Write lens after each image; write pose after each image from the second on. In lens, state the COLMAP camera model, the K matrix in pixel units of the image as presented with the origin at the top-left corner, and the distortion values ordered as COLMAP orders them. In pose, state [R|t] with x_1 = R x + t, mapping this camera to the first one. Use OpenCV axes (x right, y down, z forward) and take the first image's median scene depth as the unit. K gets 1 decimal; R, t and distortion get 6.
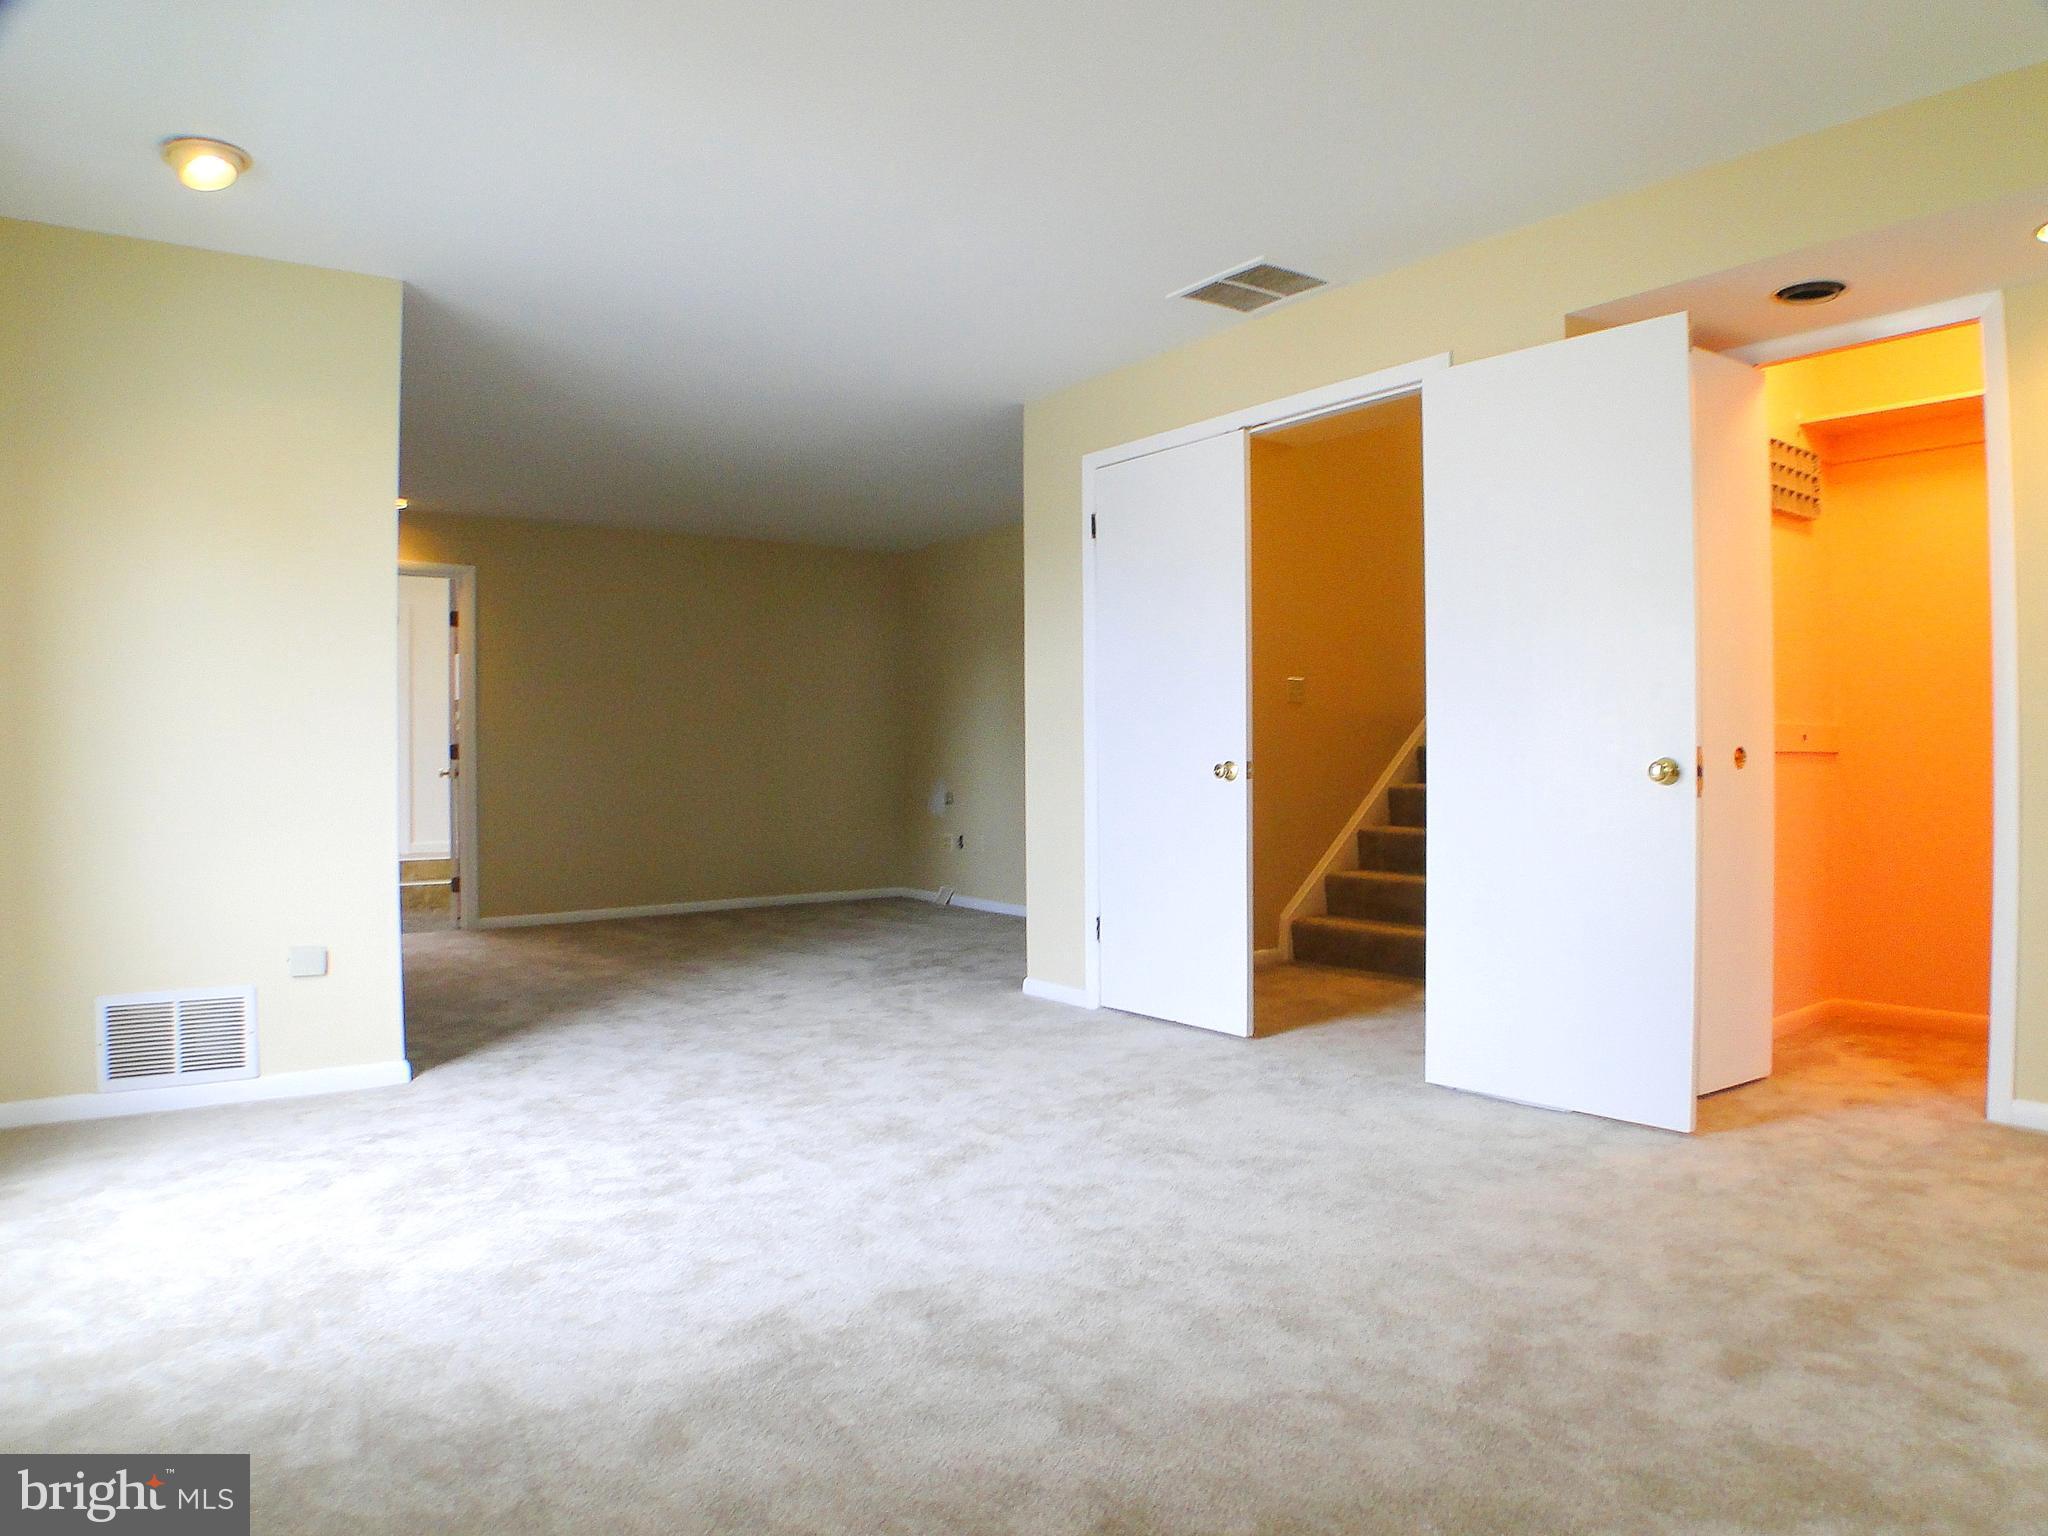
lens RADIAL K [[1340.5, 0, 1026.8], [0, 1340.5, 776.9], [0, 0, 1]] dist [-0.117440, 0.019204]
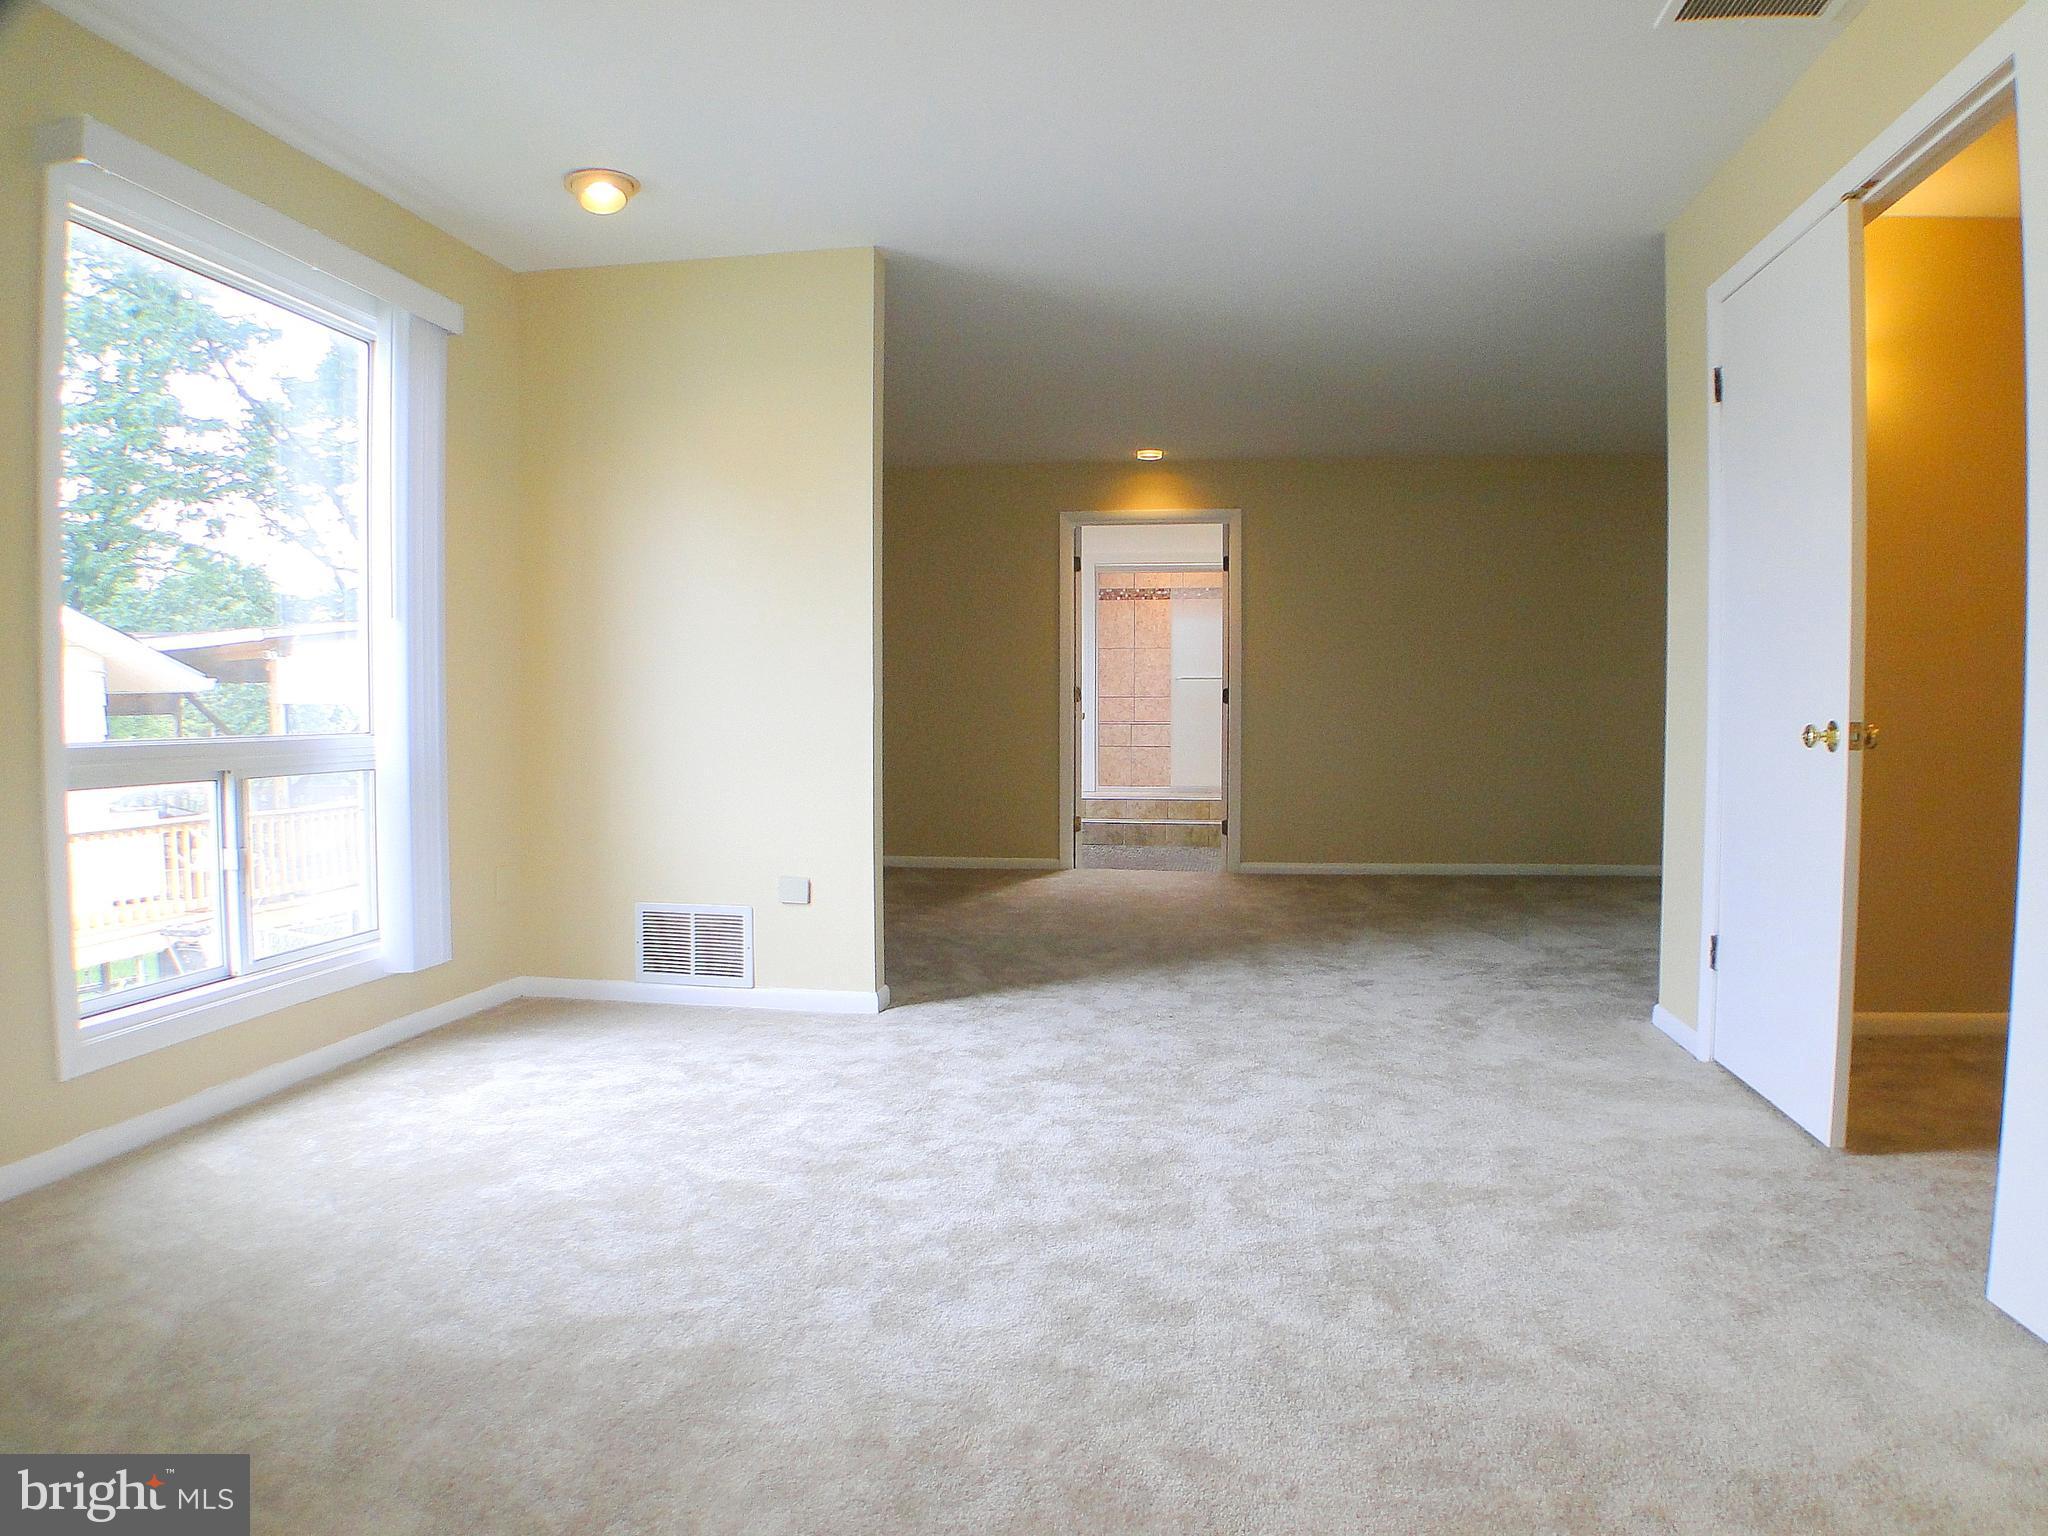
lens RADIAL K [[1340.5, 0, 1021.7], [0, 1340.5, 763.2], [0, 0, 1]] dist [-0.117440, 0.019204]
pose [[0.700904, 0.038364, -0.712223, 0.448433], [-0.013978, 0.999099, 0.040061, -0.014978], [0.713119, -0.018123, 0.700809, 0.404150]]
